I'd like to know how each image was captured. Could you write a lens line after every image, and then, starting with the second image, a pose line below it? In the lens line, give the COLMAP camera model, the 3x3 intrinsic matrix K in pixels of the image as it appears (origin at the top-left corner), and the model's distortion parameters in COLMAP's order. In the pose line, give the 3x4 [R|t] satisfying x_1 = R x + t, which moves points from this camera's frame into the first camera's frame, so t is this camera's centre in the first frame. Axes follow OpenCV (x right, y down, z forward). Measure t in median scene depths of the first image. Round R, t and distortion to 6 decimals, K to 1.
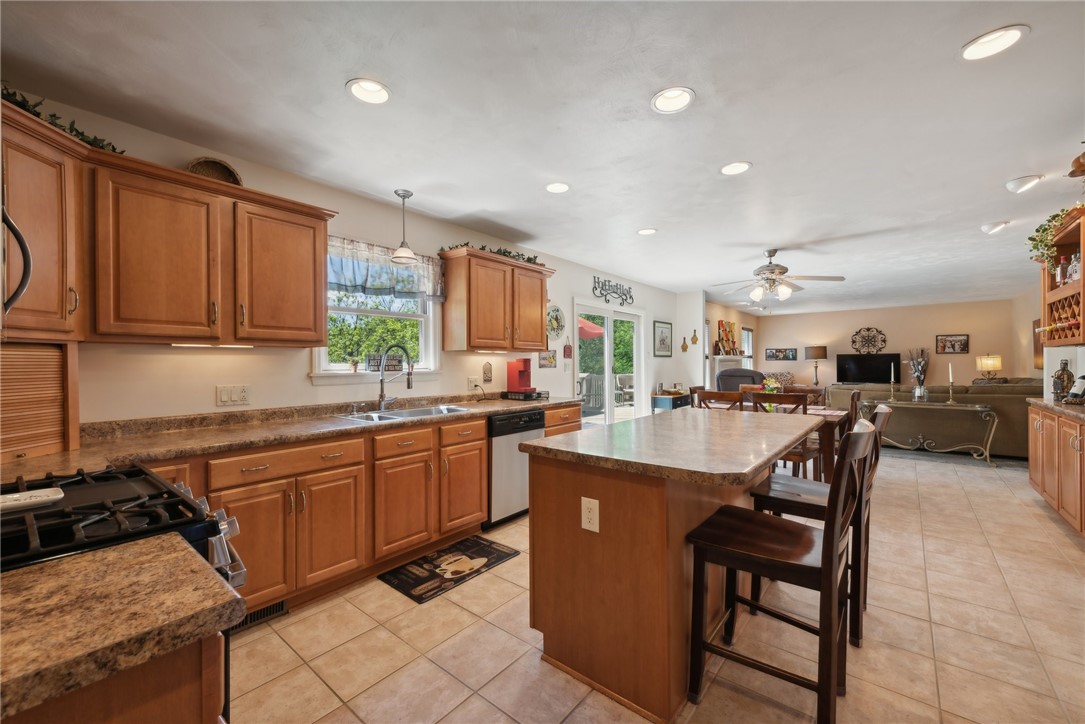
lens RADIAL K [[435.0, 0, 546.8], [0, 435.0, 362.3], [0, 0, 1]] dist [0.012017, -0.000766]
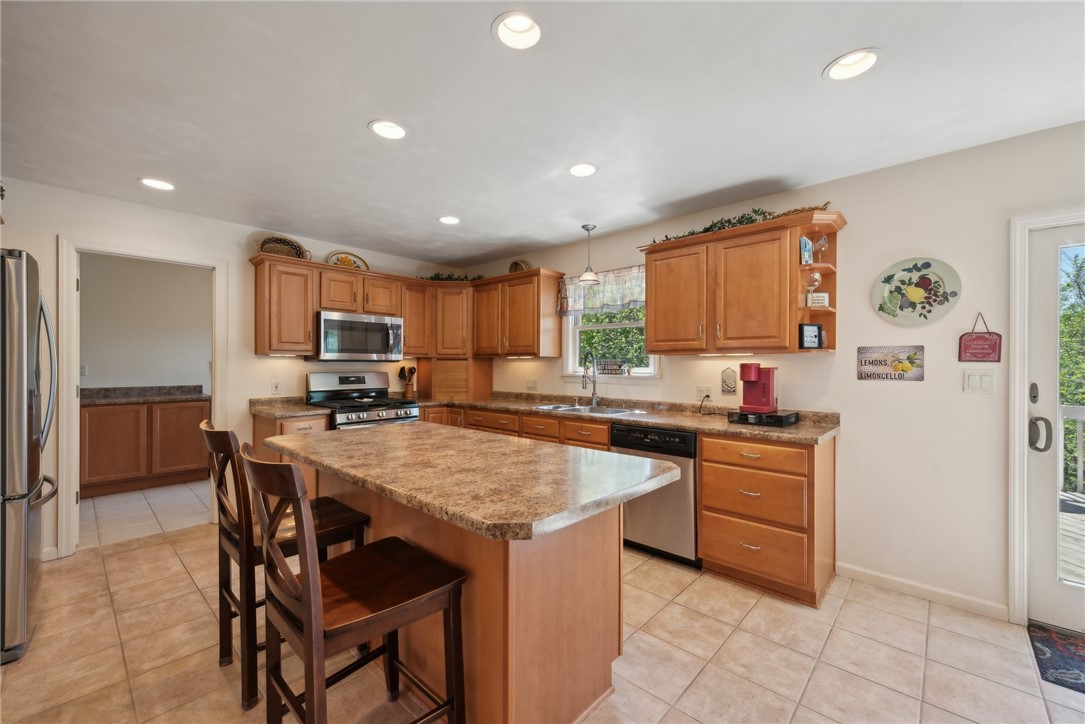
lens RADIAL K [[435.0, 0, 543.8], [0, 435.0, 365.7], [0, 0, 1]] dist [0.012017, -0.000766]
pose [[-0.056108, 0.007684, -0.998395, 0.897469], [-0.001633, 0.999968, 0.007788, -0.012976], [0.998423, 0.002067, -0.056093, 0.959152]]
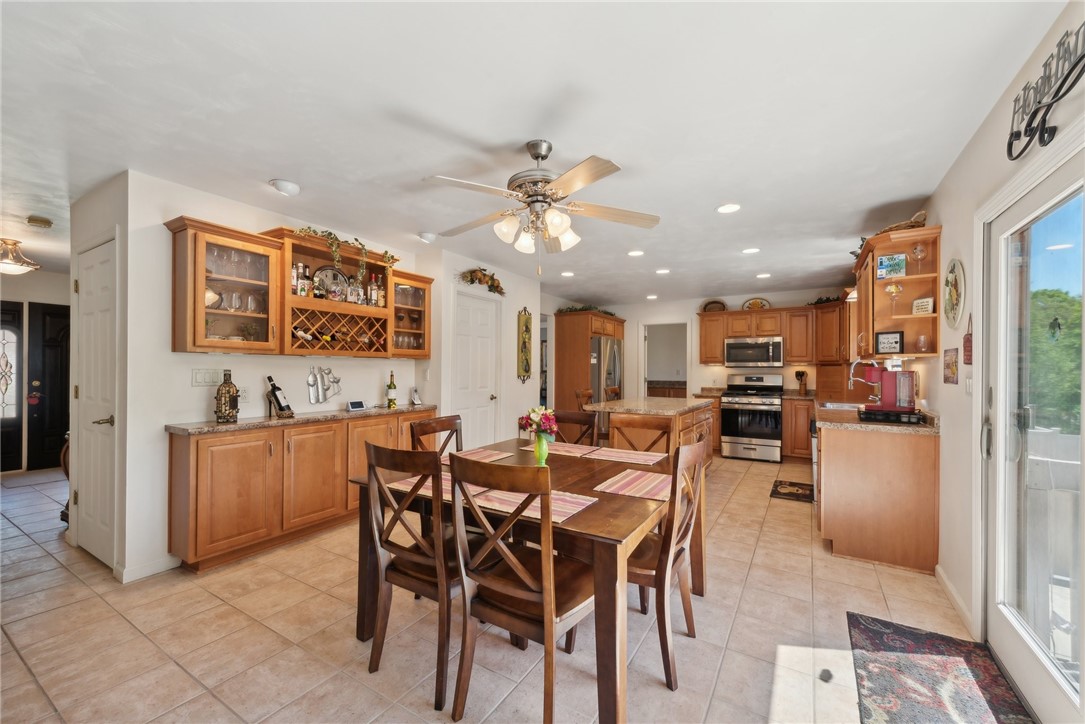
lens RADIAL K [[435.0, 0, 535.1], [0, 435.0, 364.9], [0, 0, 1]] dist [0.012017, -0.000766]
pose [[-0.993705, 0.001607, -0.112013, 0.890475], [0.002652, 0.999954, -0.009181, -0.009758], [0.111993, -0.009420, -0.993664, 2.336460]]
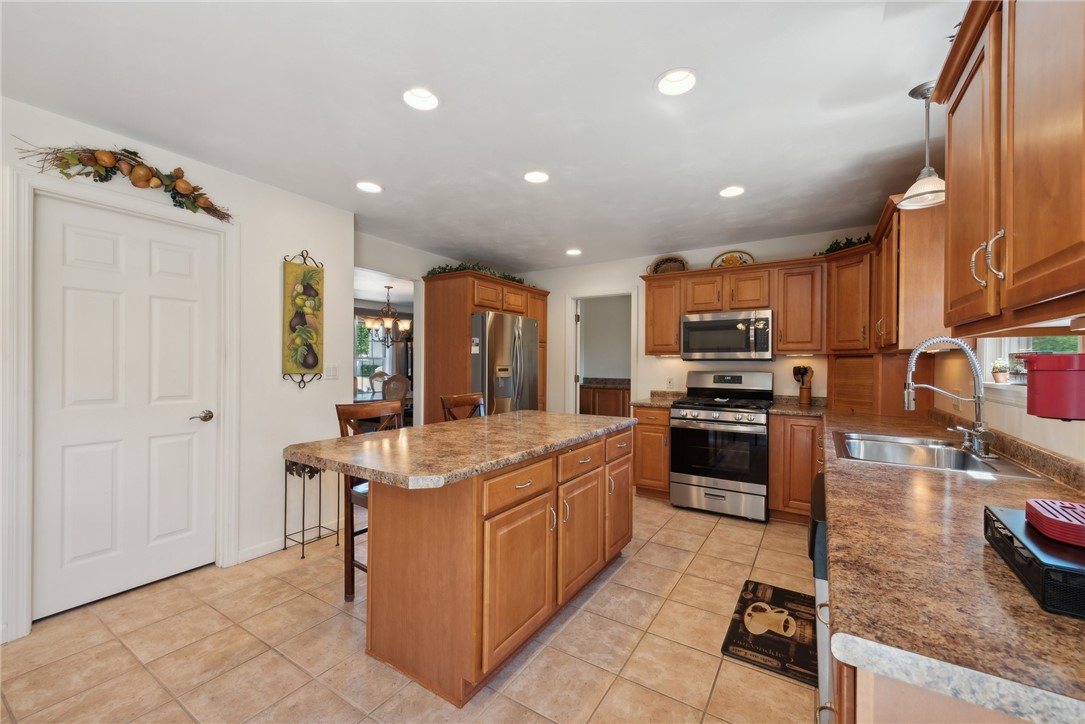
lens RADIAL K [[435.0, 0, 540.9], [0, 435.0, 363.0], [0, 0, 1]] dist [0.012017, -0.000766]
pose [[-0.994530, 0.000301, -0.104451, 0.274372], [0.000370, 1.000000, -0.000641, -0.006252], [0.104450, -0.000677, -0.994530, 1.577732]]
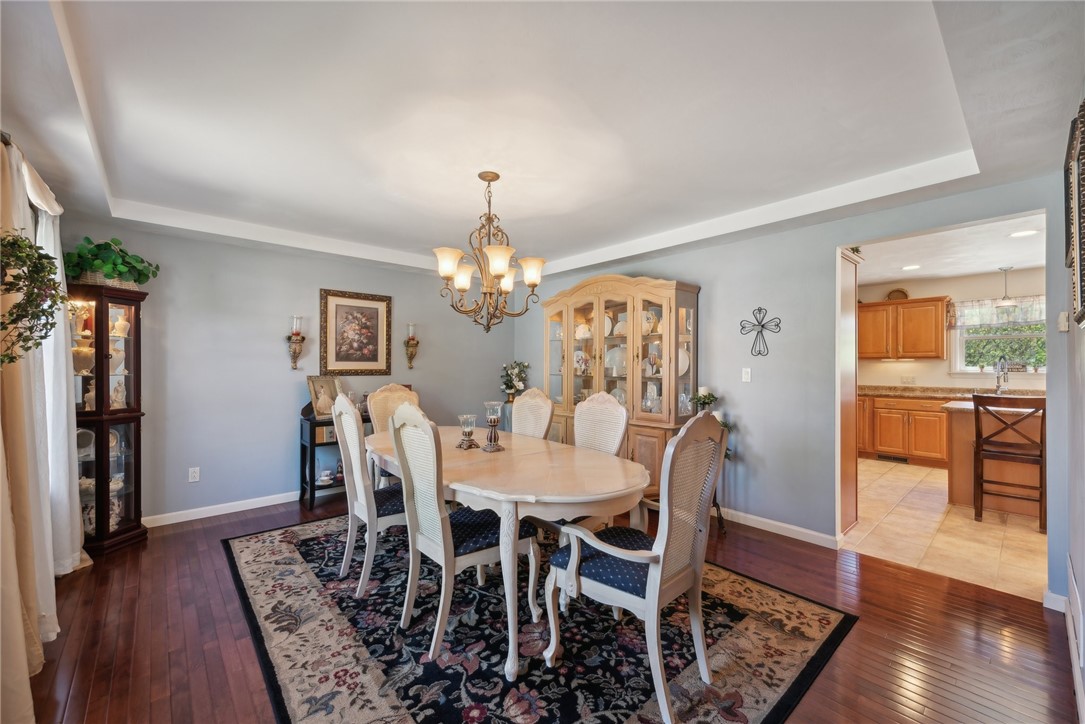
lens RADIAL K [[435.0, 0, 536.3], [0, 435.0, 367.0], [0, 0, 1]] dist [0.012017, -0.000766]
pose [[-0.169334, 0.012743, -0.985476, 1.712285], [0.007980, 0.999901, 0.011558, -0.034019], [0.985526, -0.005907, -0.169419, -0.531429]]
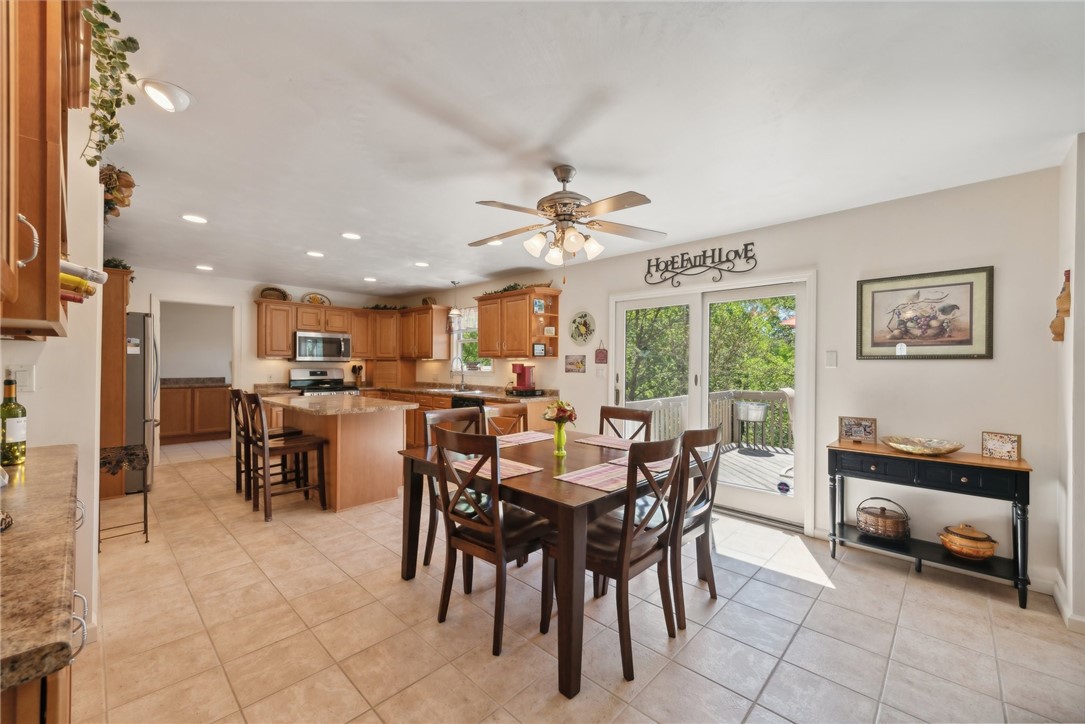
lens RADIAL K [[435.0, 0, 549.3], [0, 435.0, 365.9], [0, 0, 1]] dist [0.012017, -0.000766]
pose [[-0.072583, 0.006725, -0.997340, 1.678523], [-0.005426, 0.999960, 0.007138, -0.016380], [0.997348, 0.005930, -0.072543, 1.607778]]
